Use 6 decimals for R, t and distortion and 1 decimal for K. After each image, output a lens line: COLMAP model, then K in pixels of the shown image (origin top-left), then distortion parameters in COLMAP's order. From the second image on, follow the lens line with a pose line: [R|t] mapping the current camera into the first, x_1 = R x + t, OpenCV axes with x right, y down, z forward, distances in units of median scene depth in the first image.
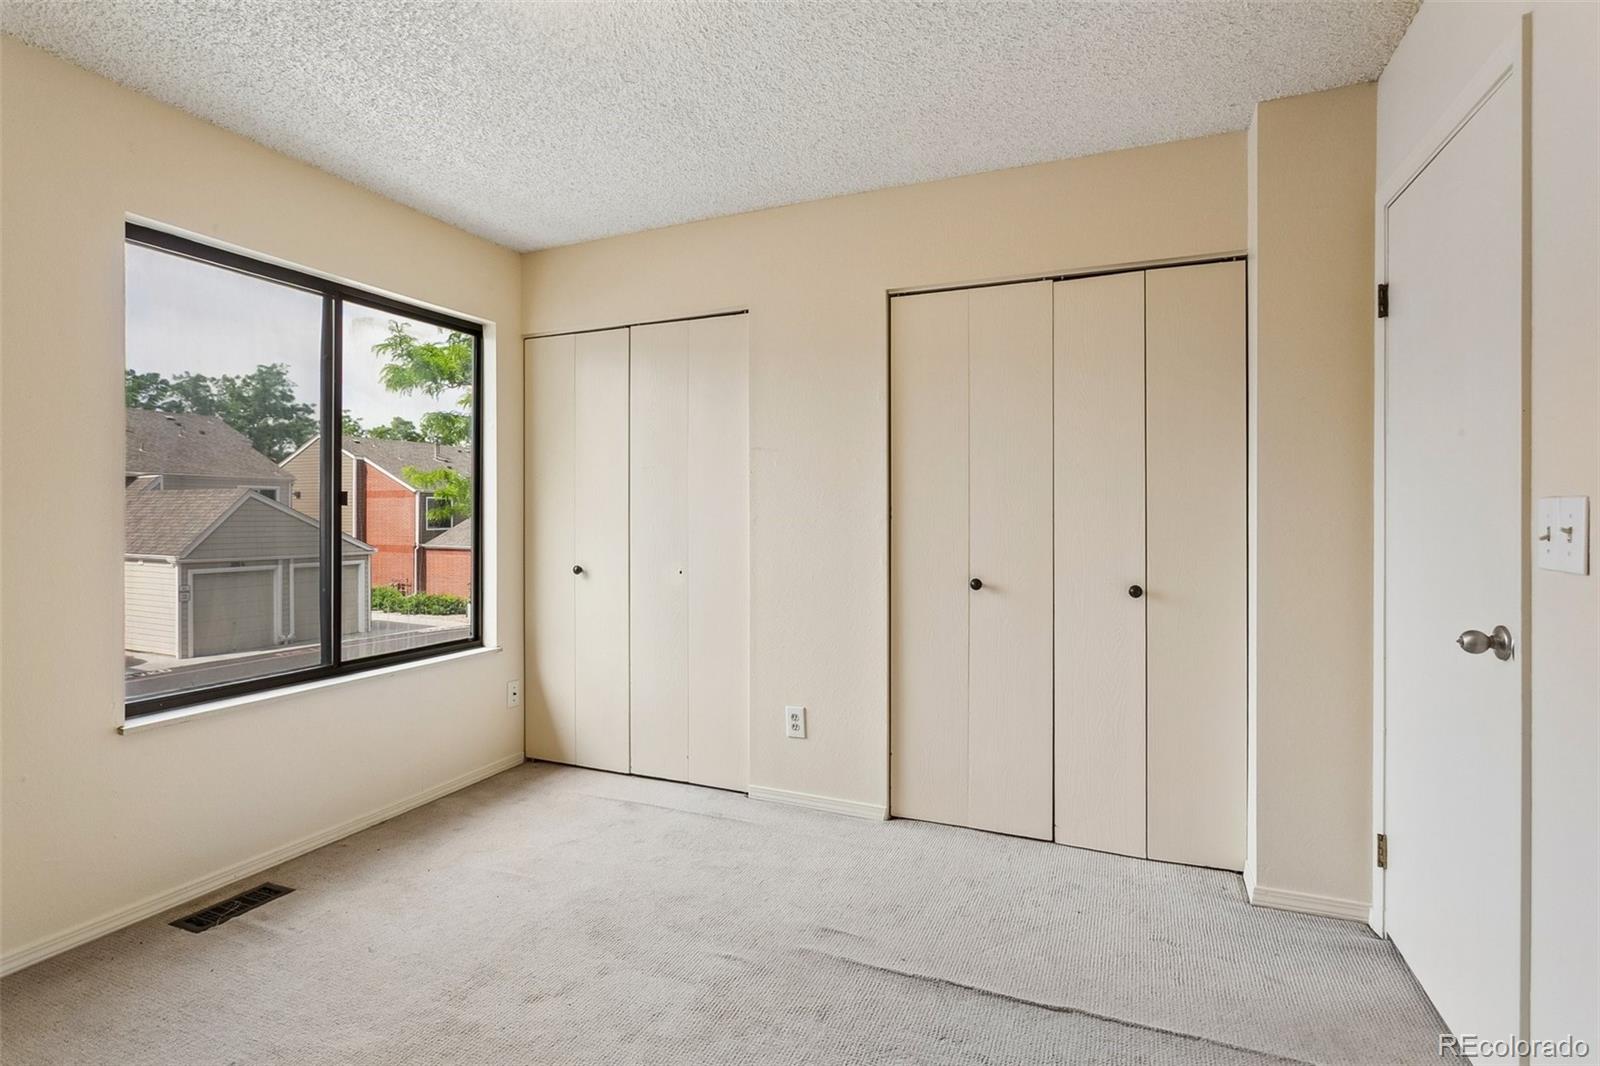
lens RADIAL K [[789.6, 0, 789.6], [0, 789.6, 517.0], [0, 0, 1]] dist [-0.020311, 0.000336]
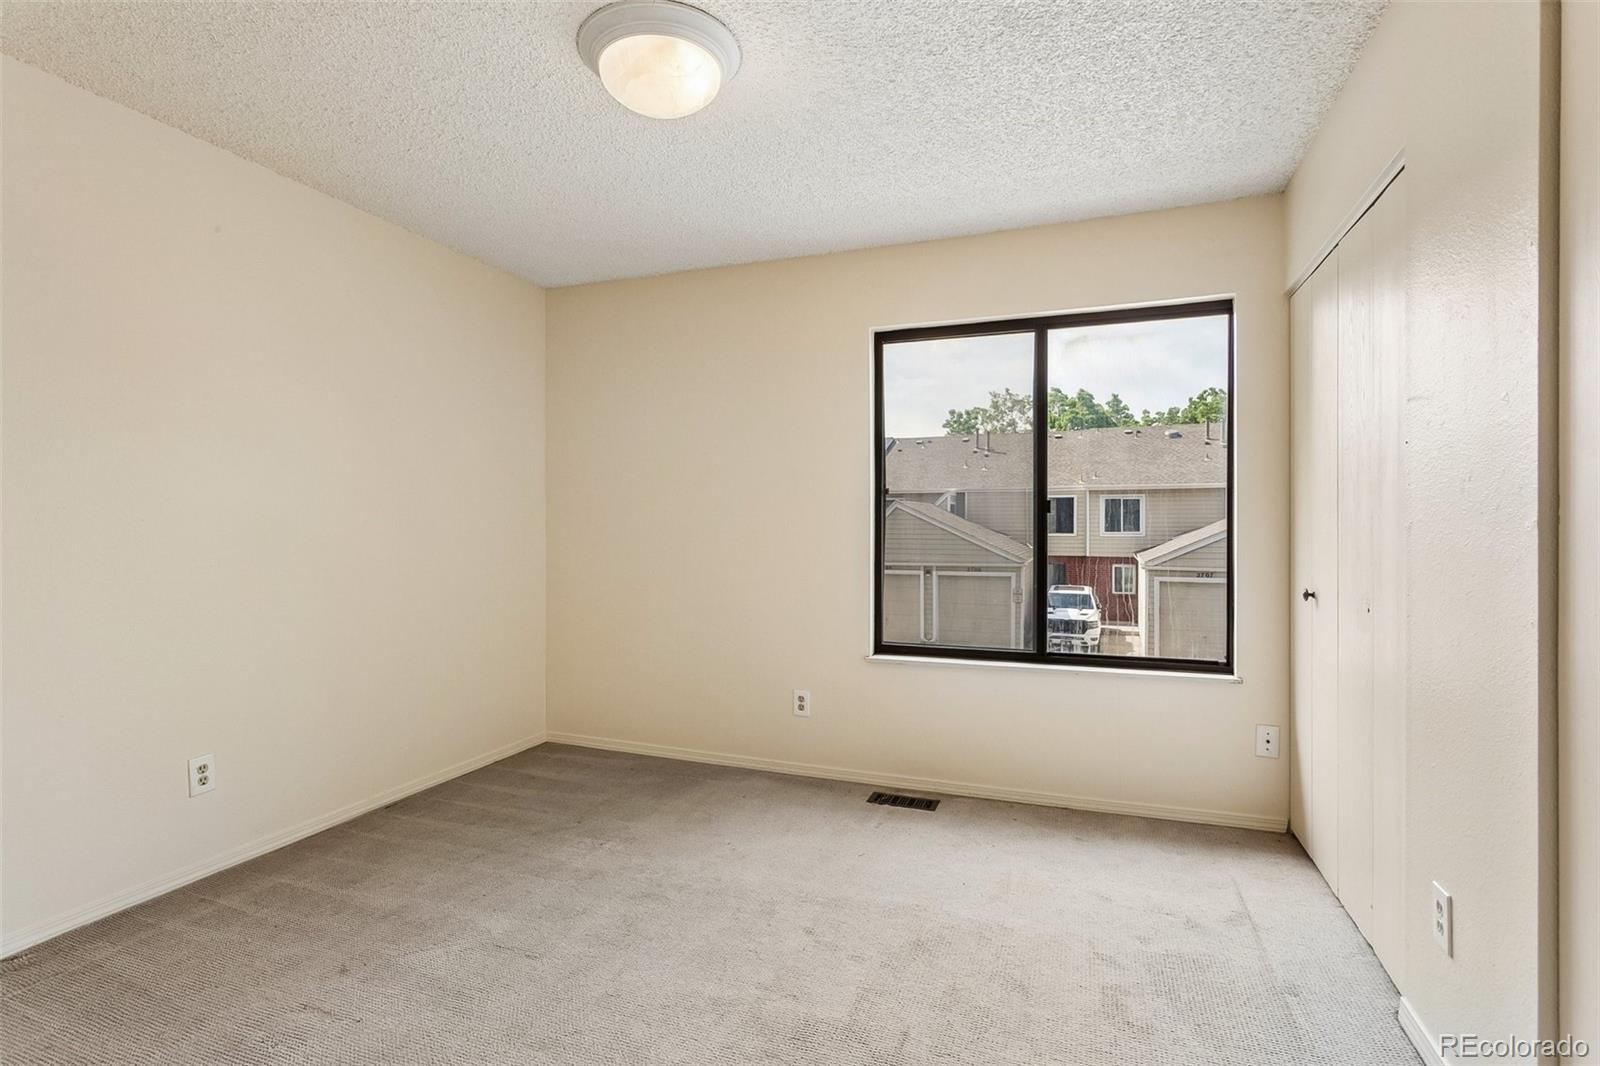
lens RADIAL K [[789.6, 0, 795.9], [0, 789.6, 532.7], [0, 0, 1]] dist [-0.020311, 0.000336]
pose [[0.027759, 0.013728, -0.999520, 0.557742], [-0.000335, 0.999906, 0.013723, -0.001471], [0.999615, -0.000046, 0.027761, 0.620563]]
